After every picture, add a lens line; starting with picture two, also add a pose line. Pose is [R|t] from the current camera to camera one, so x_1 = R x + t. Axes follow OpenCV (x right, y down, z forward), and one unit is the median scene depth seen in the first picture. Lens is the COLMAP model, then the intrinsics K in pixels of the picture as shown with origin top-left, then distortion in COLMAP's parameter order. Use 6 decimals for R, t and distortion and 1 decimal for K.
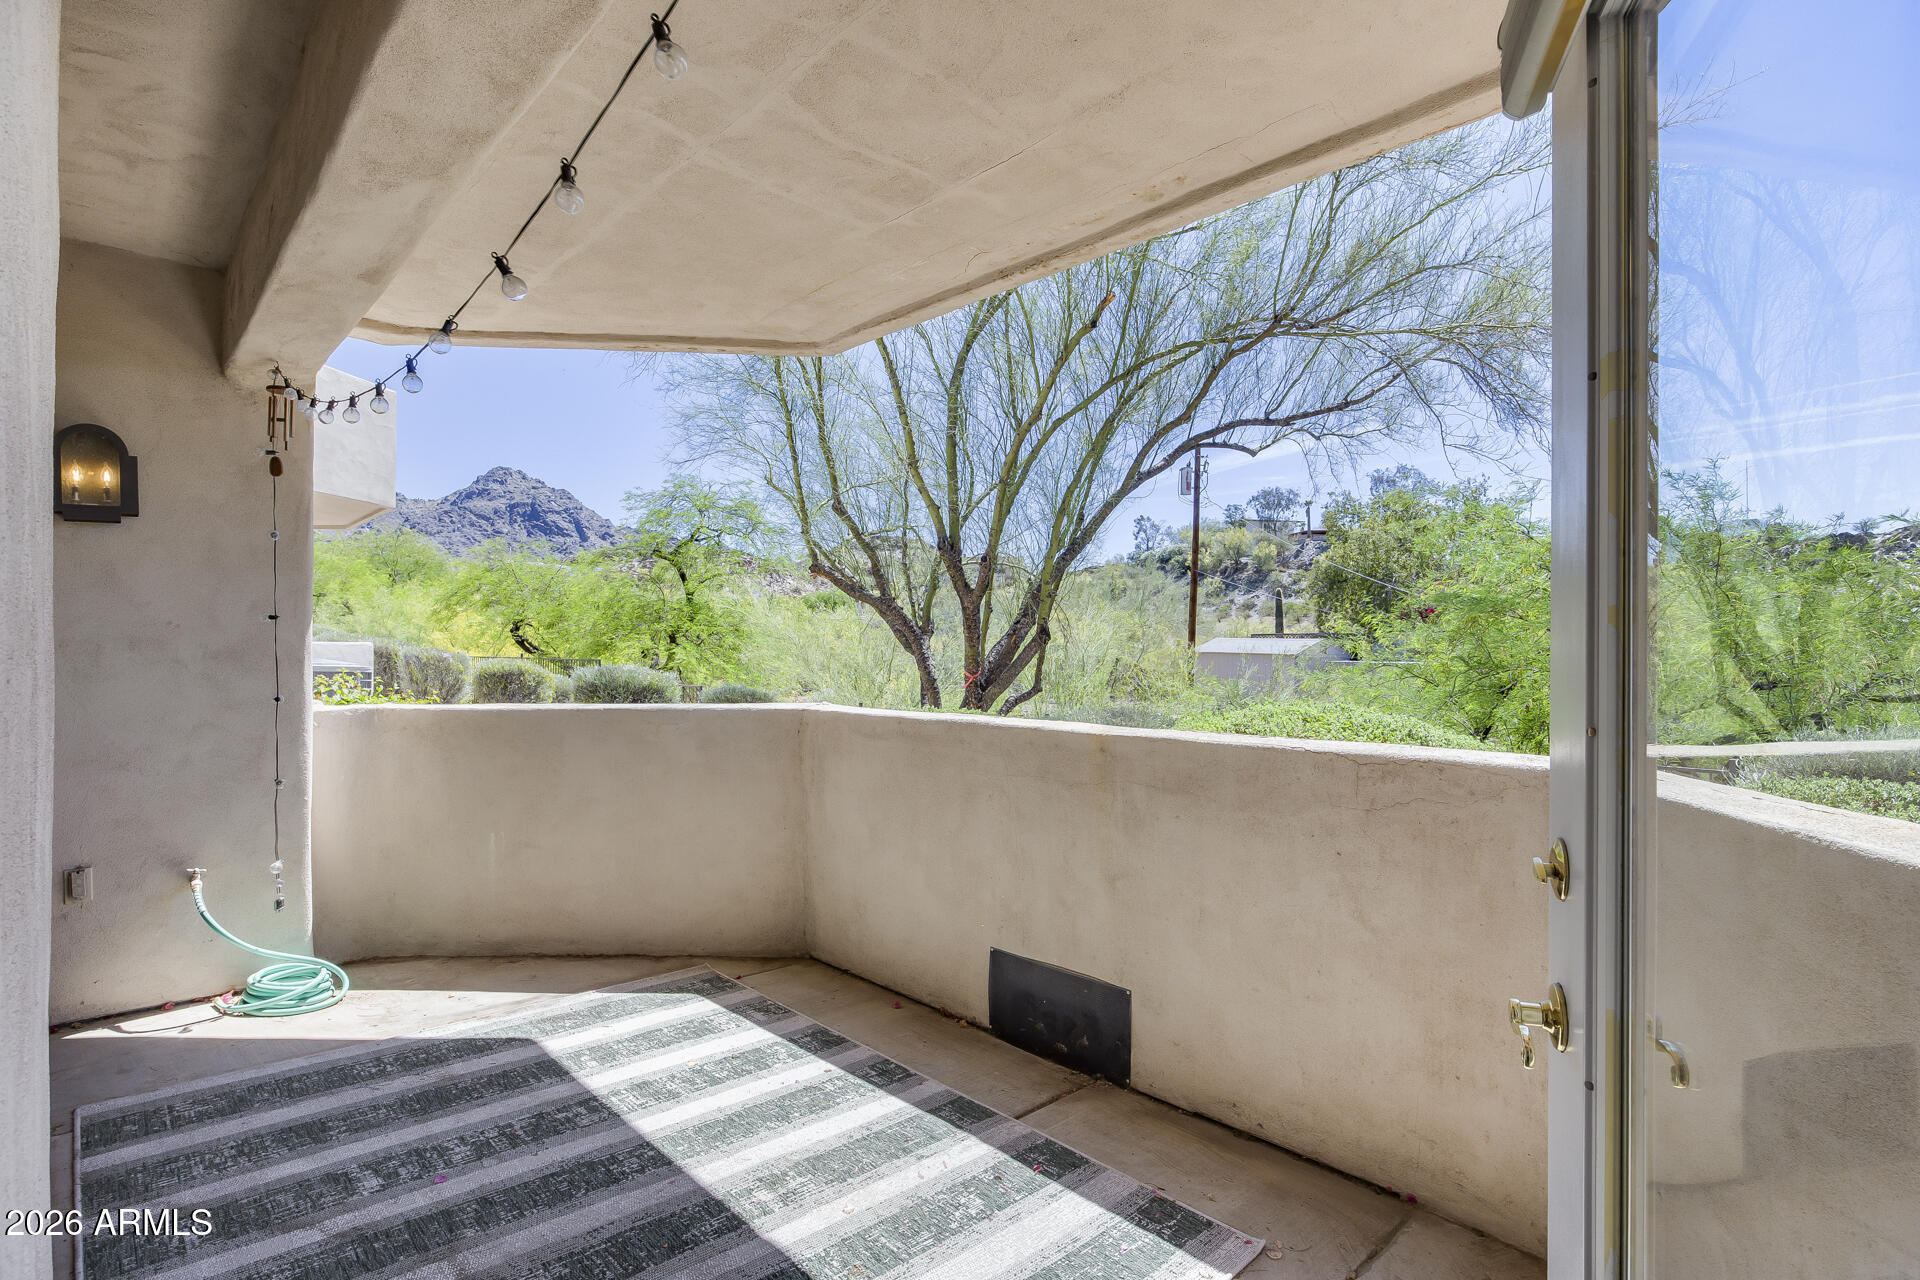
lens RADIAL K [[986.6, 0, 963.8], [0, 986.6, 642.9], [0, 0, 1]] dist [-0.011025, 0.000001]
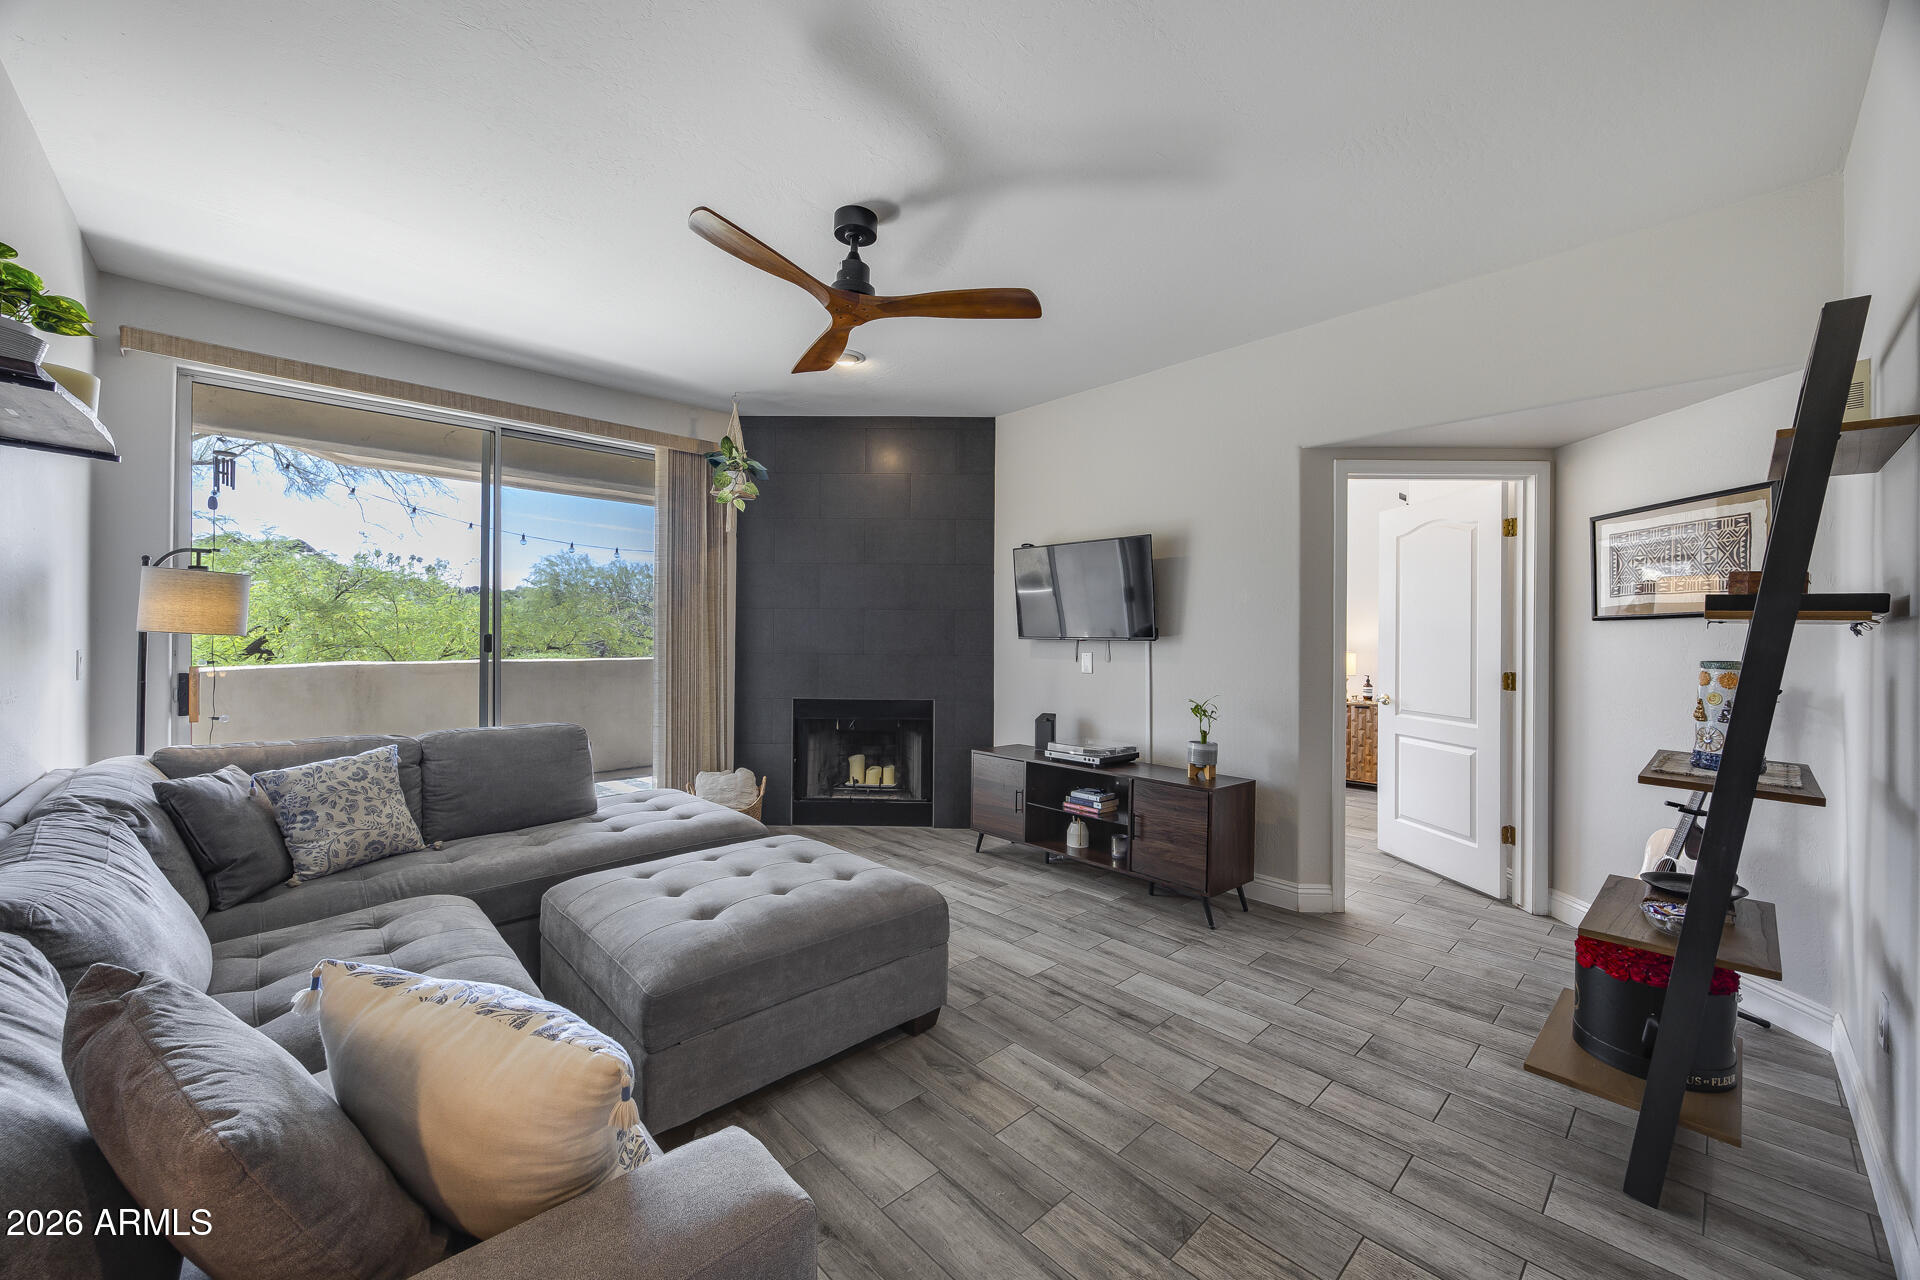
lens RADIAL K [[732.2, 0, 958.8], [0, 732.2, 636.9], [0, 0, 1]] dist [-0.005979, -0.000228]
pose [[-0.030619, 0.000711, 0.999531, -0.666304], [-0.005877, 0.999982, -0.000892, 0.004384], [-0.999514, -0.005902, -0.030614, -0.029252]]
